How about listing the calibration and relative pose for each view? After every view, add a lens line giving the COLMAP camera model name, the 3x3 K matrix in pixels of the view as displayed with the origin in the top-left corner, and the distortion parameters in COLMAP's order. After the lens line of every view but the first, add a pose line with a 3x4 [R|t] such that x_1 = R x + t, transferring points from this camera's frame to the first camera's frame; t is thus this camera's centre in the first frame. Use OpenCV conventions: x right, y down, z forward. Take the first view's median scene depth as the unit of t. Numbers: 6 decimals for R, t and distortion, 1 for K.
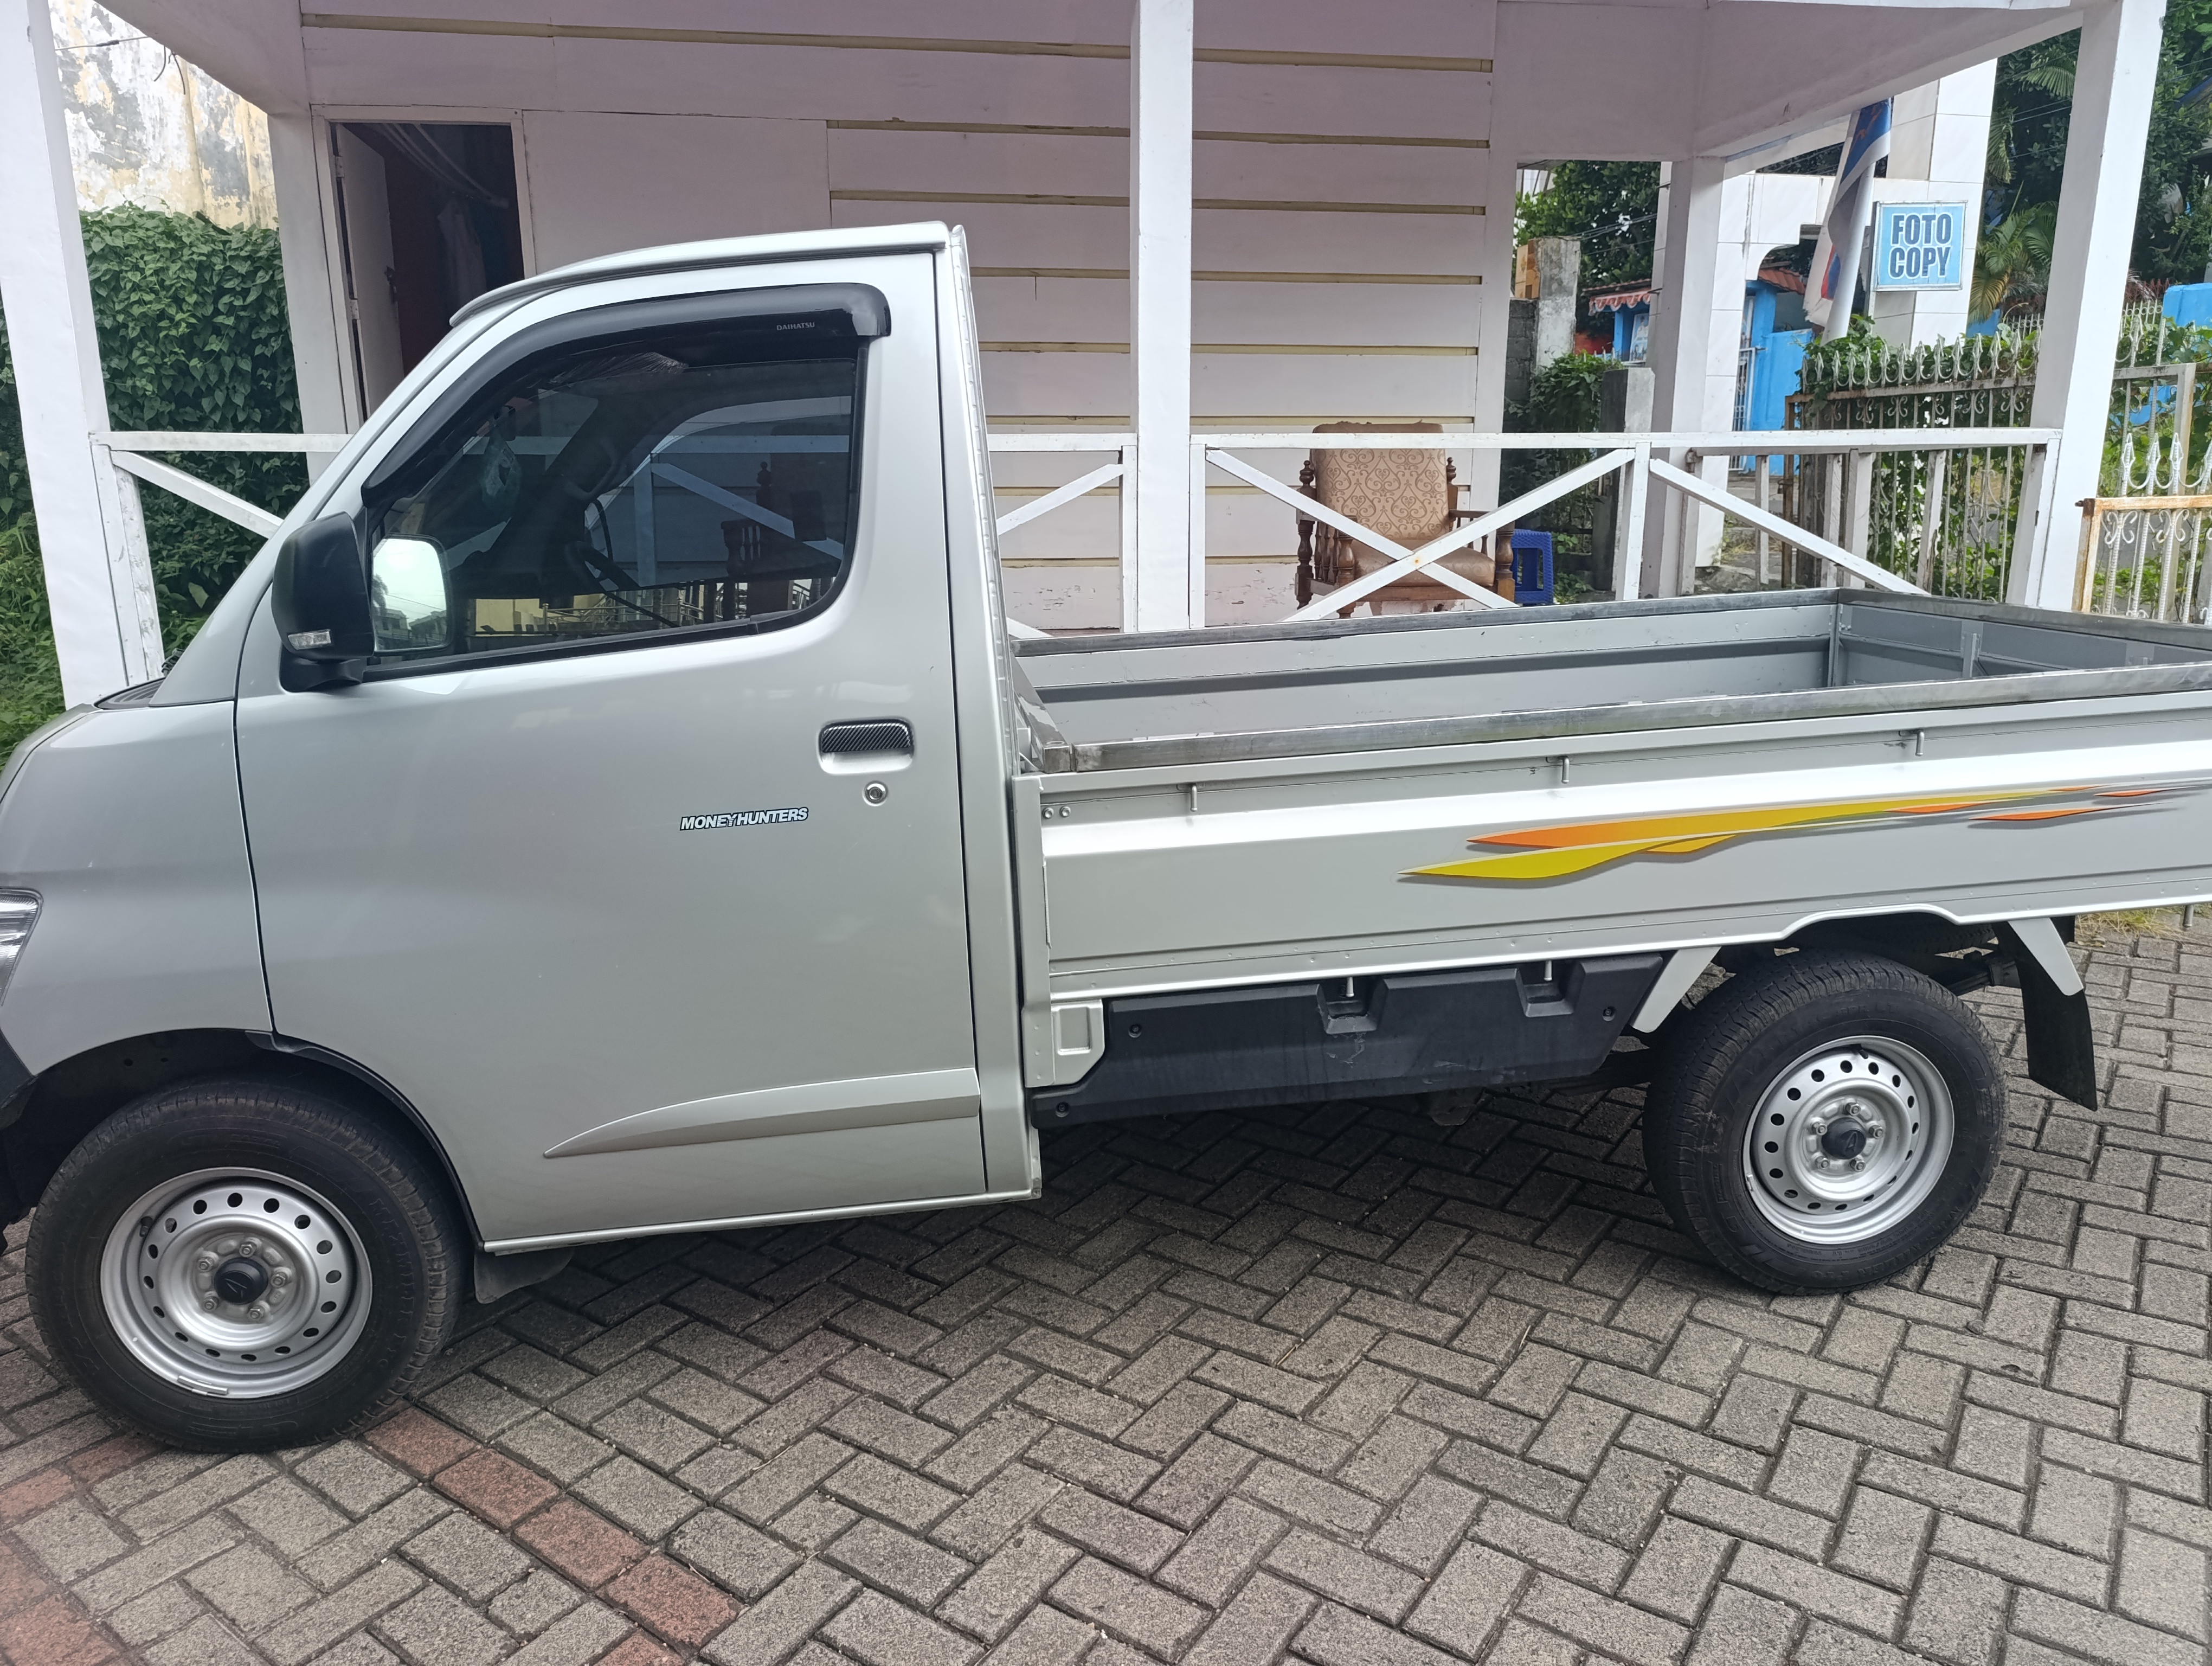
lens RADIAL K [[1540.5, 0, 1104.4], [0, 1540.5, 822.1], [0, 0, 1]] dist [0.031137, -0.038039]
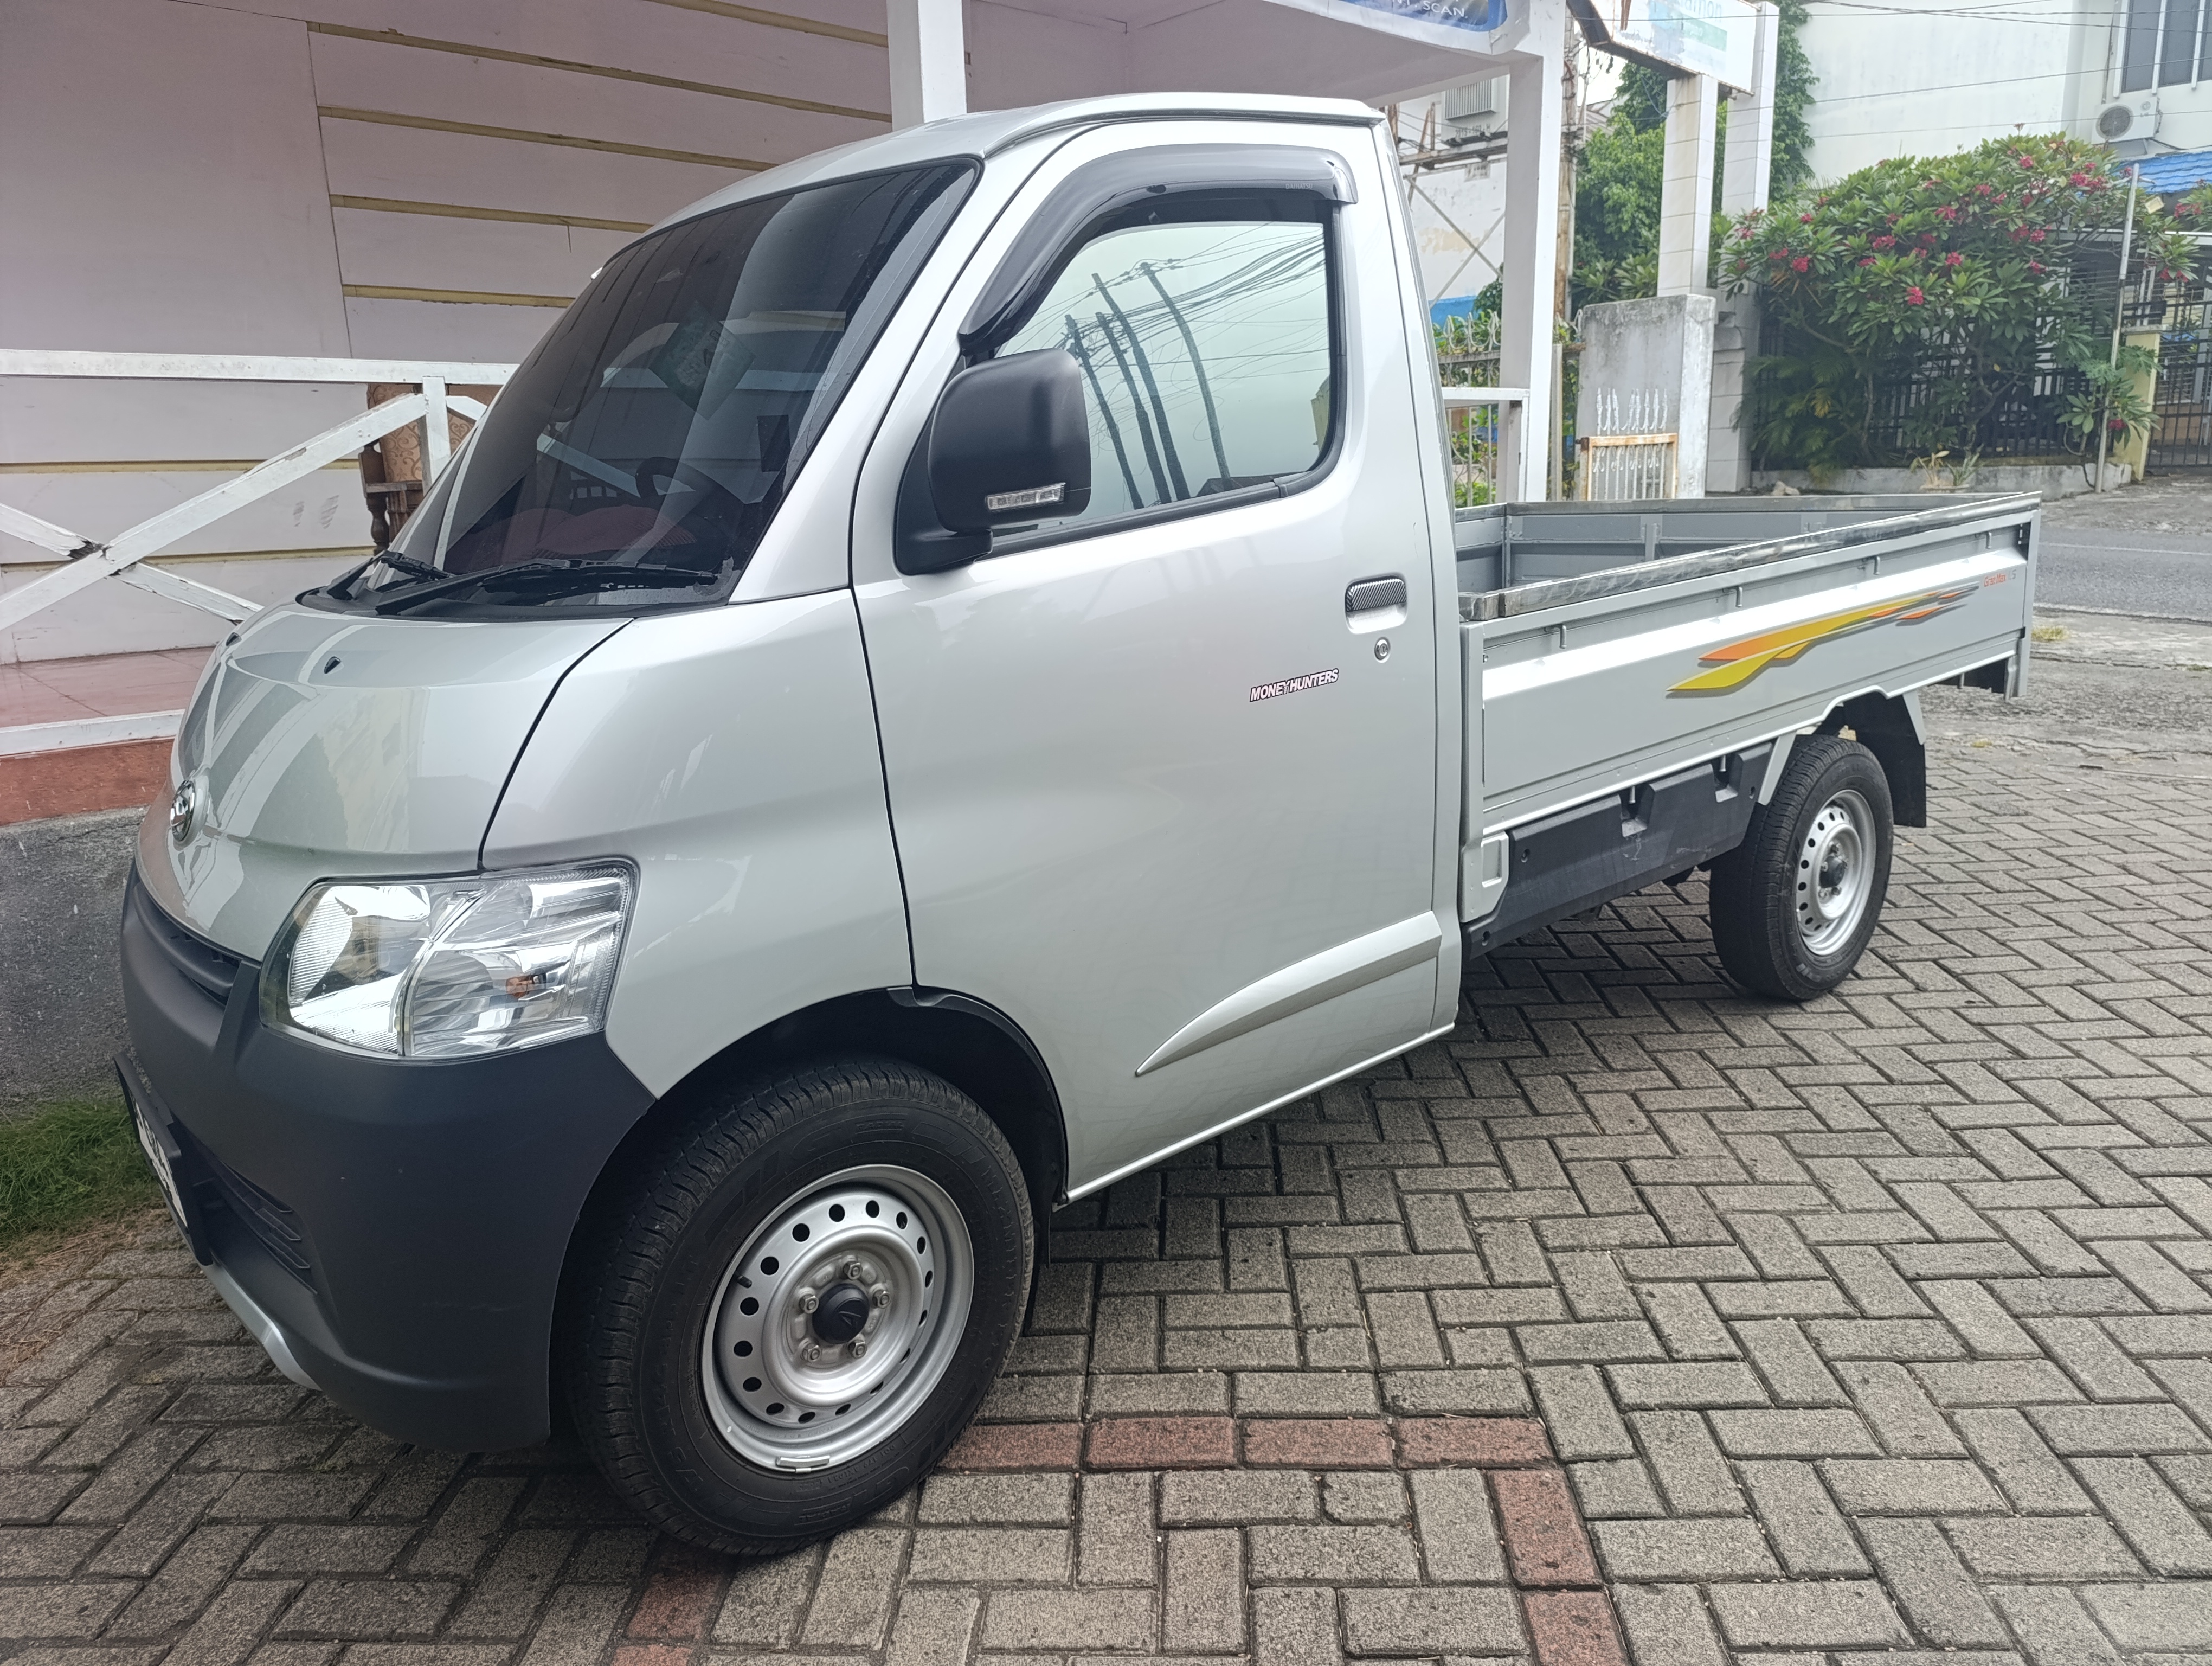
lens RADIAL K [[1543.7, 0, 1115.7], [0, 1543.7, 821.7], [0, 0, 1]] dist [0.027613, -0.035763]
pose [[0.833208, -0.137535, 0.535583, -0.802686], [0.146382, 0.988881, 0.026212, 0.038829], [-0.533233, 0.056560, 0.844076, 0.214301]]
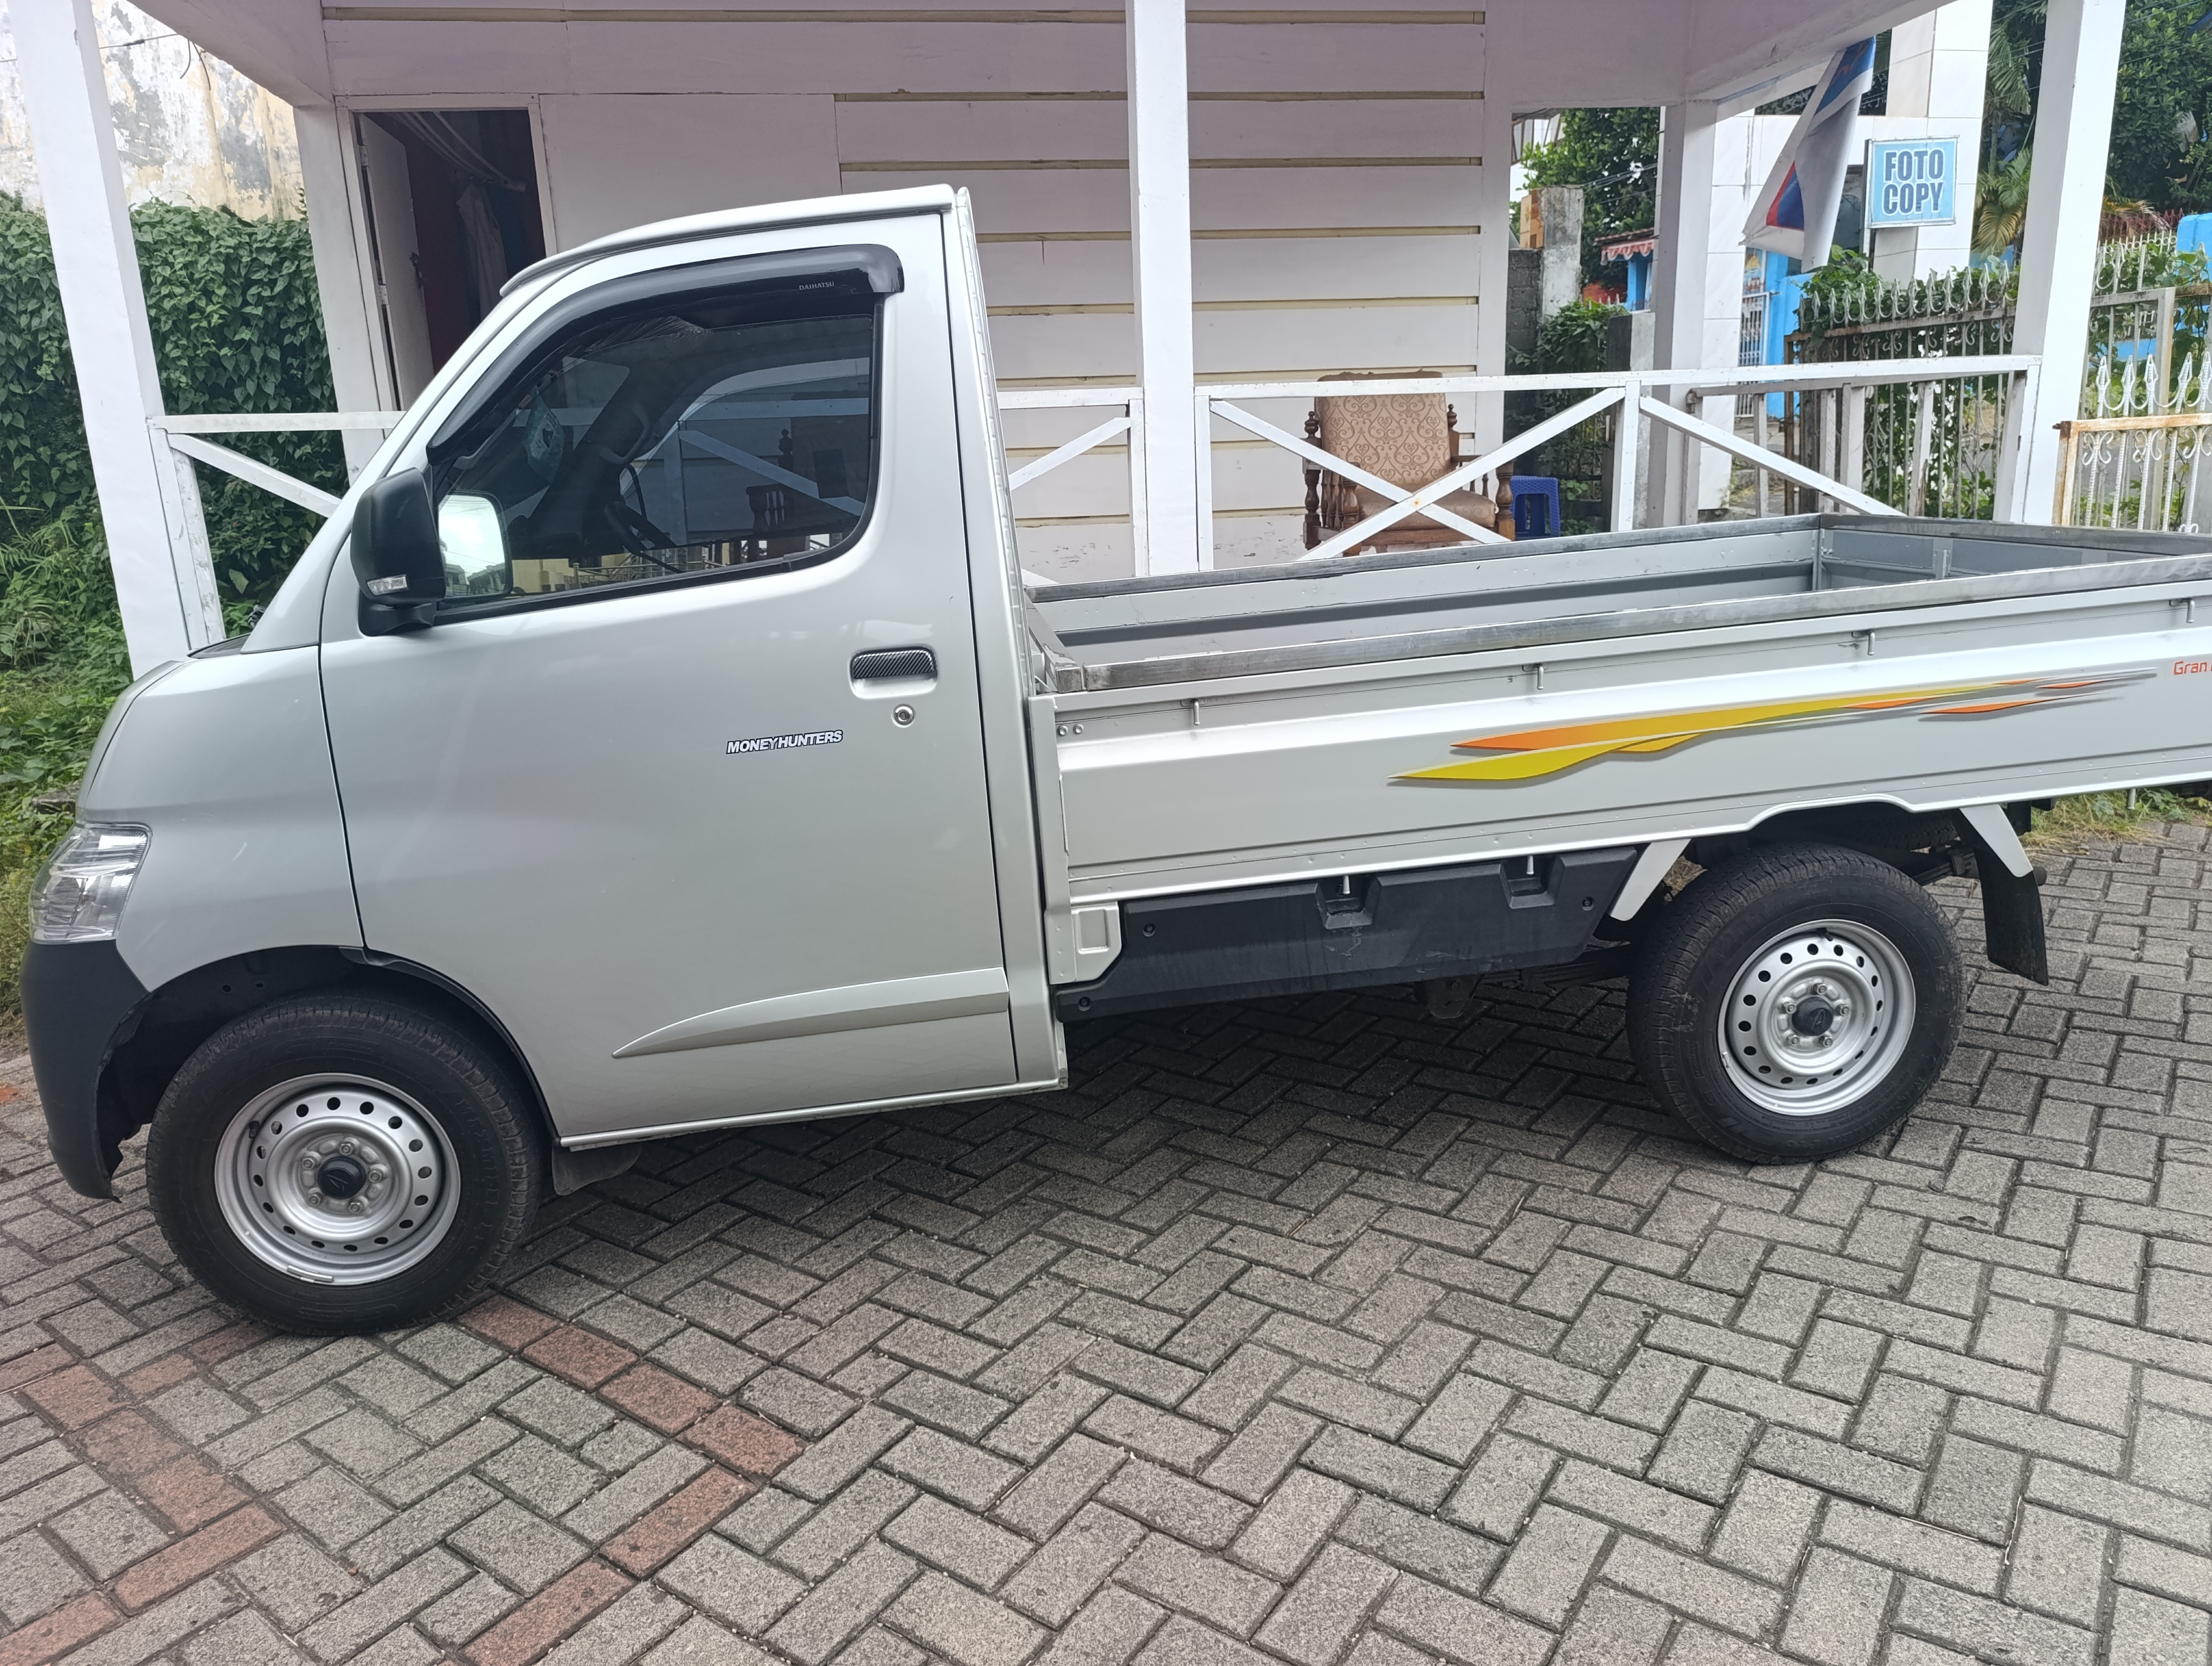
lens RADIAL K [[1546.7, 0, 1115.6], [0, 1546.7, 824.9], [0, 0, 1]] dist [0.027291, -0.034109]
pose [[0.999516, -0.029002, -0.011267, 0.010722], [0.029214, 0.999389, 0.019185, 0.039241], [0.010703, -0.019505, 0.999752, -0.087208]]
